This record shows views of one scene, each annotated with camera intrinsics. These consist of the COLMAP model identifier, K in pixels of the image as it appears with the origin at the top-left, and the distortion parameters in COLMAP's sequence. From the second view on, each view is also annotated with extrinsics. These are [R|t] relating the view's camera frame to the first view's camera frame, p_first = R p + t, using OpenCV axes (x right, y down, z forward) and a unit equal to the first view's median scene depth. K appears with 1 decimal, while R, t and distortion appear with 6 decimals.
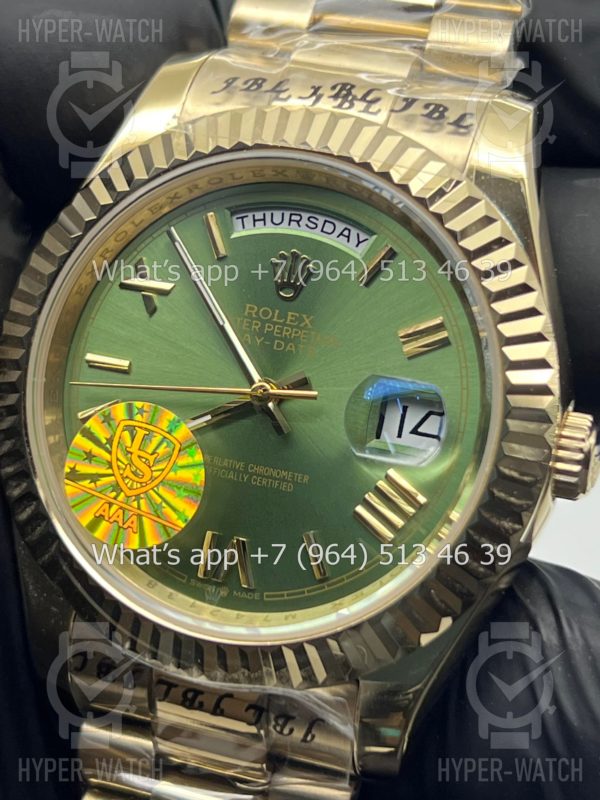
lens RADIAL K [[1882.7, 0, 296.1], [0, 1882.7, 399.0], [0, 0, 1]] dist [0.254699, 0.000000]
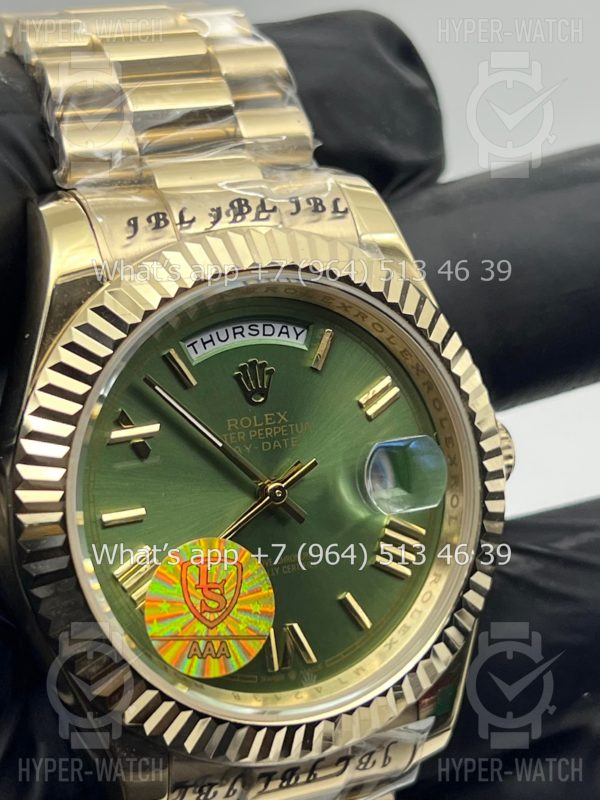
lens RADIAL K [[1882.7, 0, 306.6], [0, 1882.7, 421.9], [0, 0, 1]] dist [0.254699, 0.000000]
pose [[0.718320, -0.323346, 0.616006, -0.660917], [0.262457, 0.945955, 0.190490, -0.243970], [-0.644308, 0.024842, 0.764363, 0.149789]]
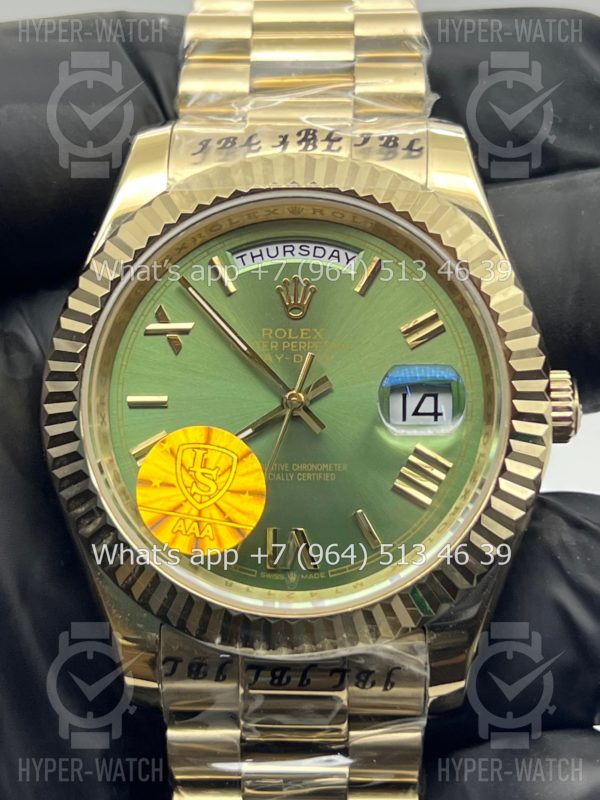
lens RADIAL K [[1882.7, 0, 297.0], [0, 1882.7, 407.0], [0, 0, 1]] dist [0.254699, 0.000000]
pose [[0.956997, -0.172213, 0.233452, -0.284533], [0.183853, 0.982529, -0.028884, 0.033988], [-0.224400, 0.070562, 0.971939, -0.120348]]
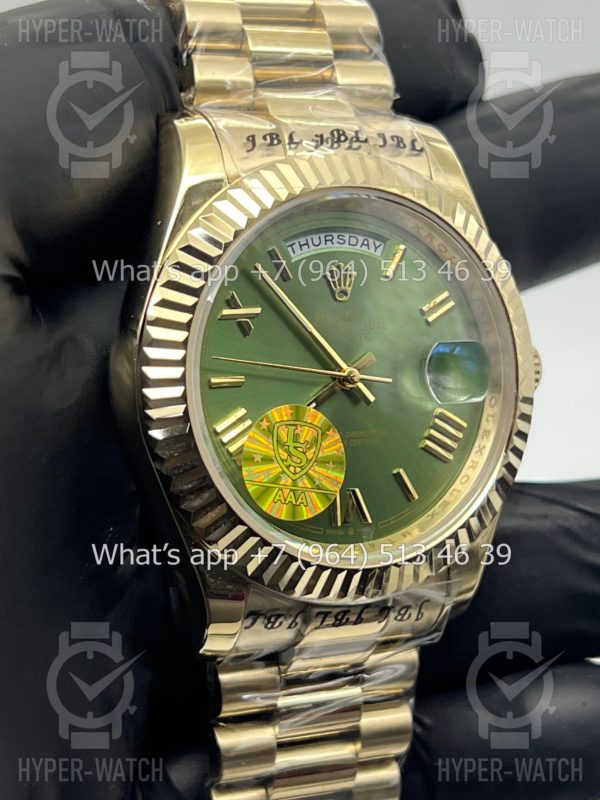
lens RADIAL K [[1882.7, 0, 302.6], [0, 1882.7, 396.5], [0, 0, 1]] dist [0.254699, 0.000000]
pose [[0.704303, -0.237523, 0.668985, -0.907155], [0.176257, 0.971365, 0.159322, -0.200914], [-0.687671, 0.005702, 0.726000, 0.078655]]
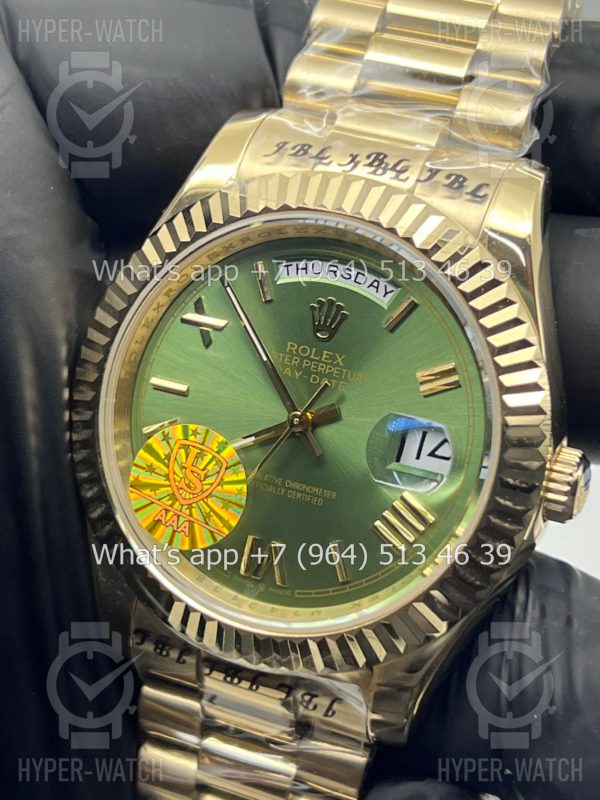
lens RADIAL K [[1882.7, 0, 305.9], [0, 1882.7, 397.0], [0, 0, 1]] dist [0.254699, 0.000000]
pose [[0.998081, 0.032721, -0.052575, 0.047016], [-0.028677, 0.996703, 0.075906, -0.105671], [0.054885, -0.074252, 0.995728, -0.158386]]
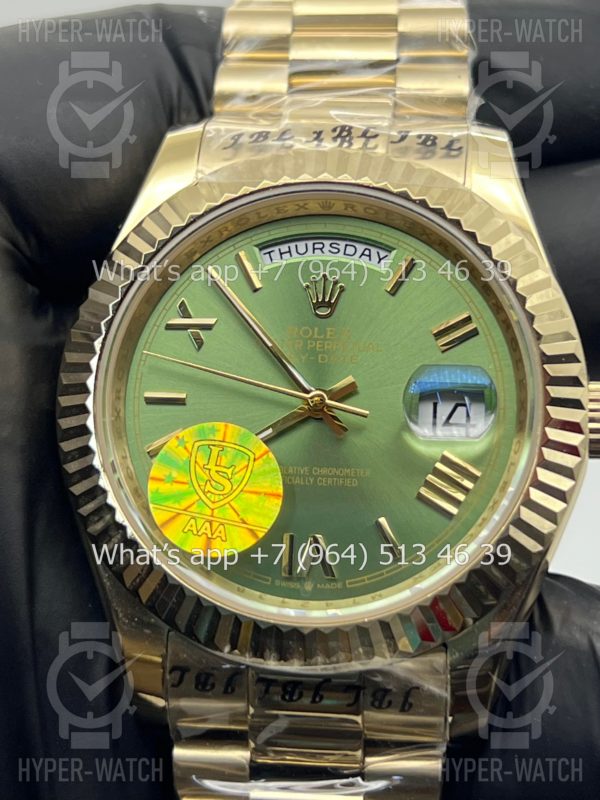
lens RADIAL K [[1882.7, 0, 280.6], [0, 1882.7, 393.2], [0, 0, 1]] dist [0.254699, 0.000000]
pose [[0.974195, -0.121787, 0.190033, -0.246407], [0.144535, 0.983277, -0.110796, 0.110661], [-0.173362, 0.135403, 0.975506, -0.072769]]
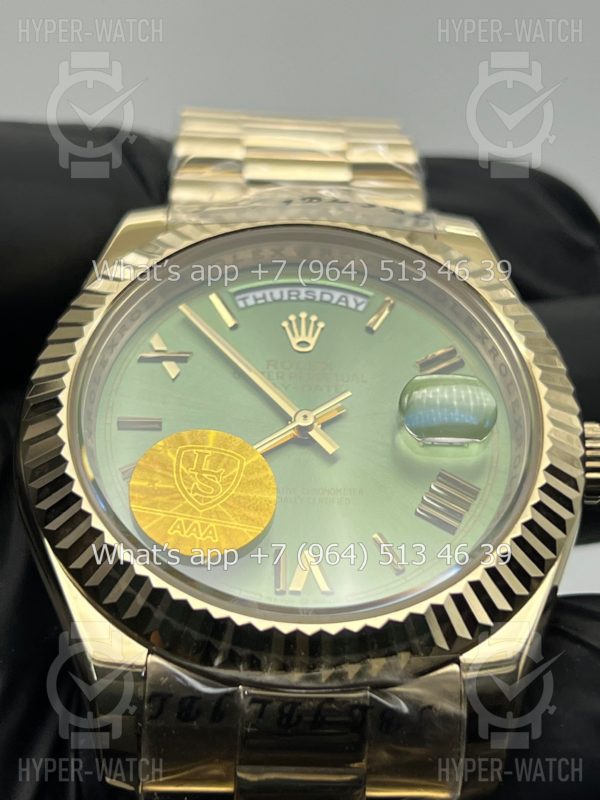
lens RADIAL K [[1882.7, 0, 301.7], [0, 1882.7, 401.7], [0, 0, 1]] dist [0.254699, 0.000000]
pose [[0.926893, -0.003688, 0.375309, -0.408698], [0.189964, 0.867026, -0.460630, 0.465124], [-0.323704, 0.498250, 0.804340, 0.153962]]
